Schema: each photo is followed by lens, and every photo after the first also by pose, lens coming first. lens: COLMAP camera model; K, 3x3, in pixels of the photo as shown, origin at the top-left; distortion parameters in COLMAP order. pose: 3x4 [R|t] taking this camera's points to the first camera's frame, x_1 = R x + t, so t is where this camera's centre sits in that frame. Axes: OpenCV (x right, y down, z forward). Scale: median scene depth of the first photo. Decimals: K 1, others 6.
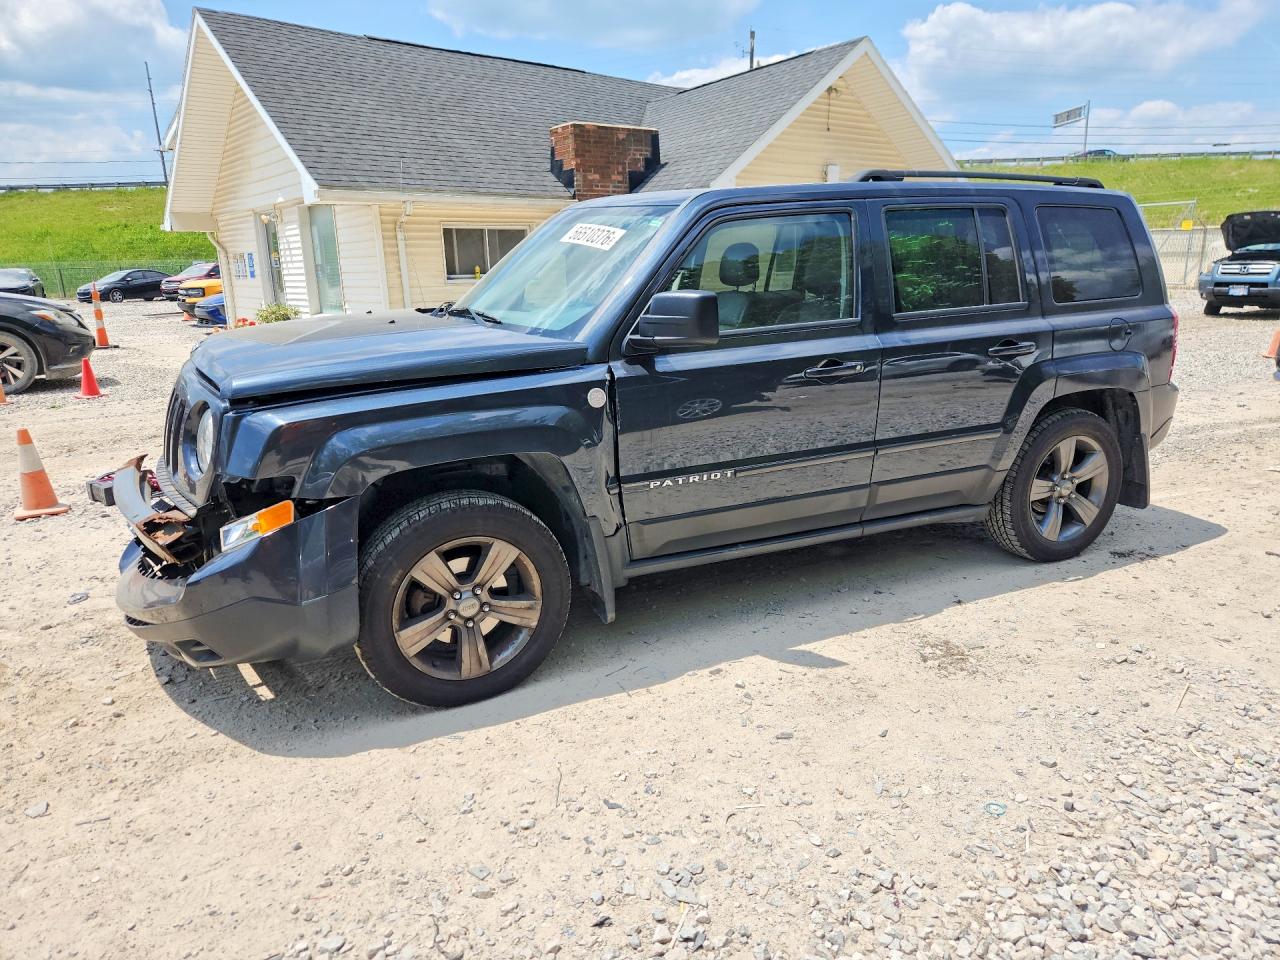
lens RADIAL K [[845.7, 0, 653.2], [0, 845.7, 489.3], [0, 0, 1]] dist [0.048113, -0.028669]
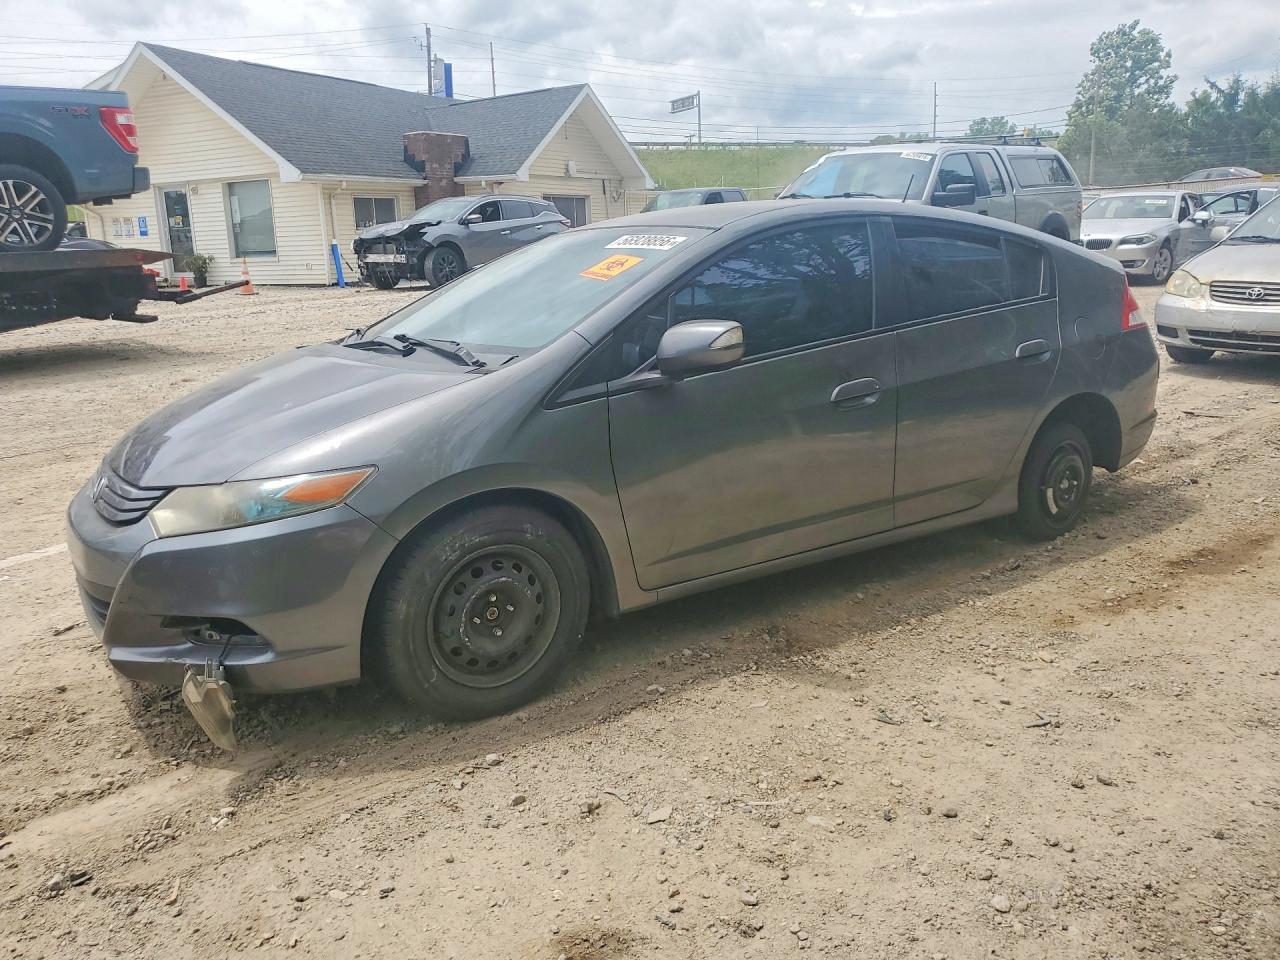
lens RADIAL K [[990.1, 0, 631.9], [0, 990.1, 471.3], [0, 0, 1]] dist [-0.009556, 0.040605]
pose [[0.929064, -0.091136, 0.358516, -0.432119], [0.103404, 0.994524, -0.015153, 0.249280], [-0.355172, 0.051150, 0.933400, -0.776531]]
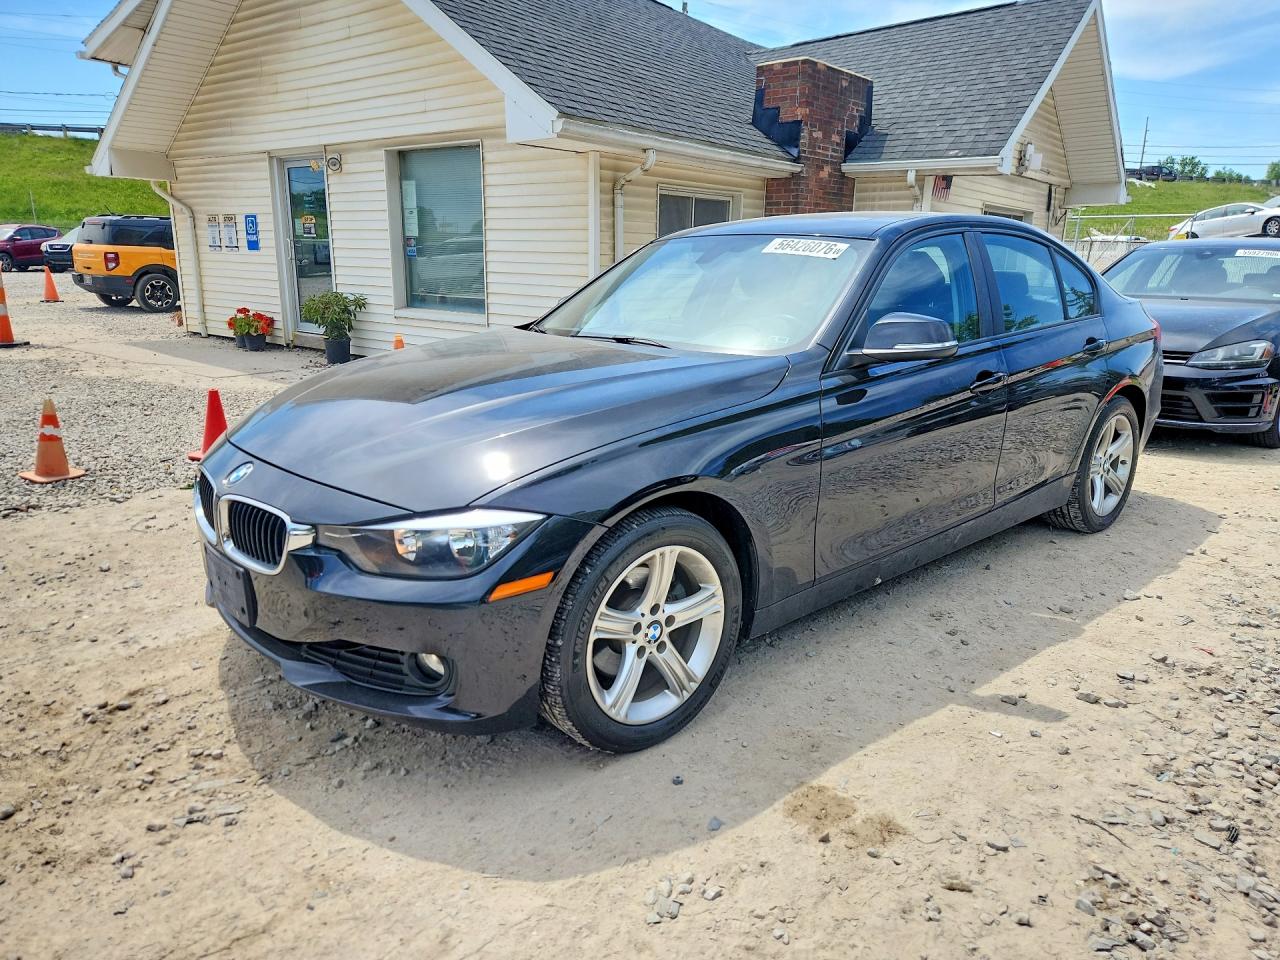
lens RADIAL K [[845.7, 0, 639.2], [0, 845.7, 481.4], [0, 0, 1]] dist [0.048113, -0.028669]
pose [[0.976853, -0.012799, 0.213531, -0.381755], [0.012066, 0.999916, 0.004737, -0.070454], [-0.213573, -0.002051, 0.976925, 0.304912]]
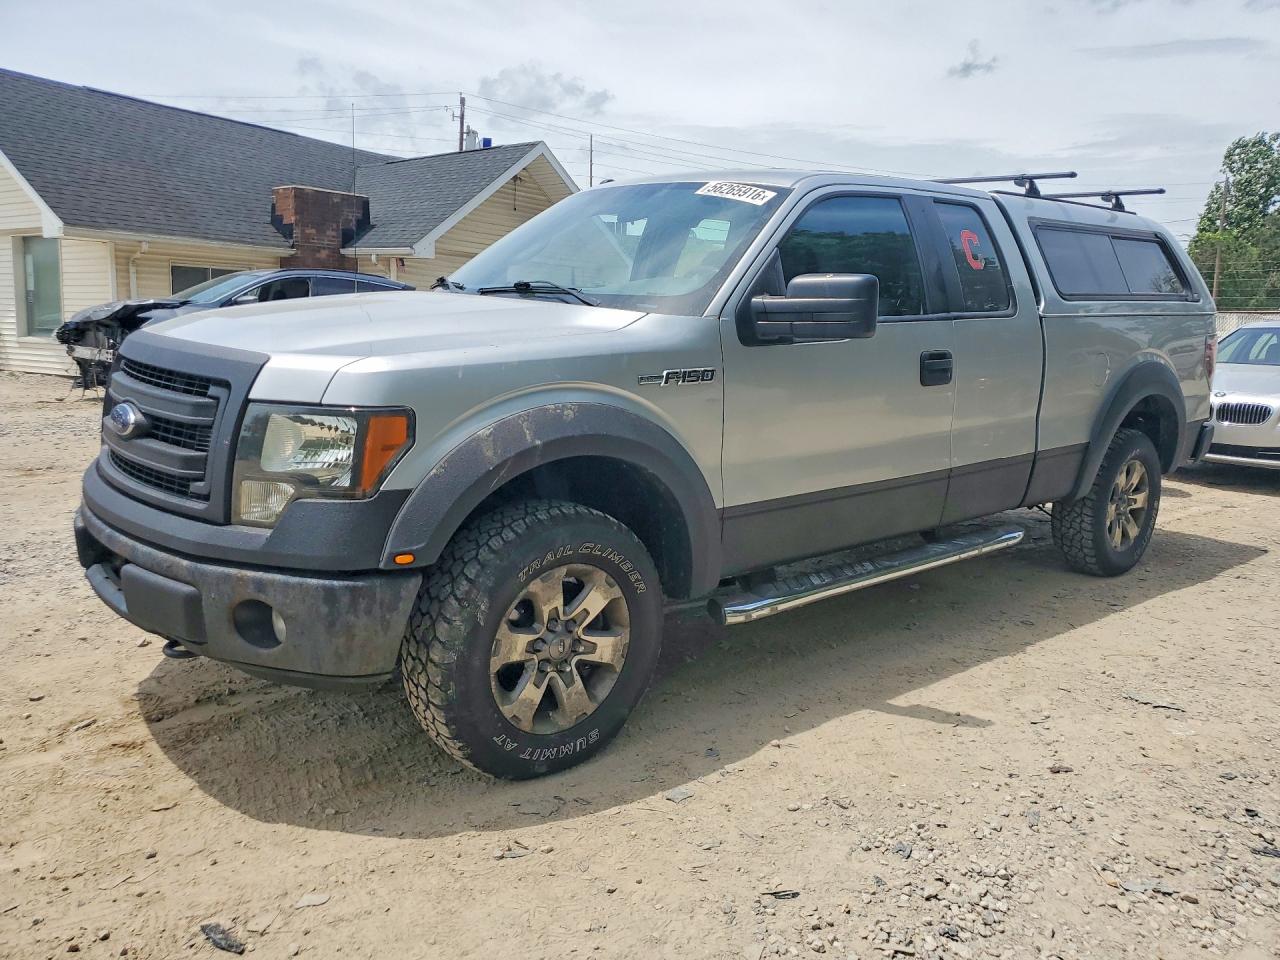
lens RADIAL K [[990.1, 0, 647.7], [0, 990.1, 469.0], [0, 0, 1]] dist [-0.009556, 0.040605]
pose [[0.958436, 0.011192, 0.285089, -0.010633], [0.022115, 0.993310, -0.113344, 0.117089], [-0.284450, 0.114937, 0.951776, -0.375442]]
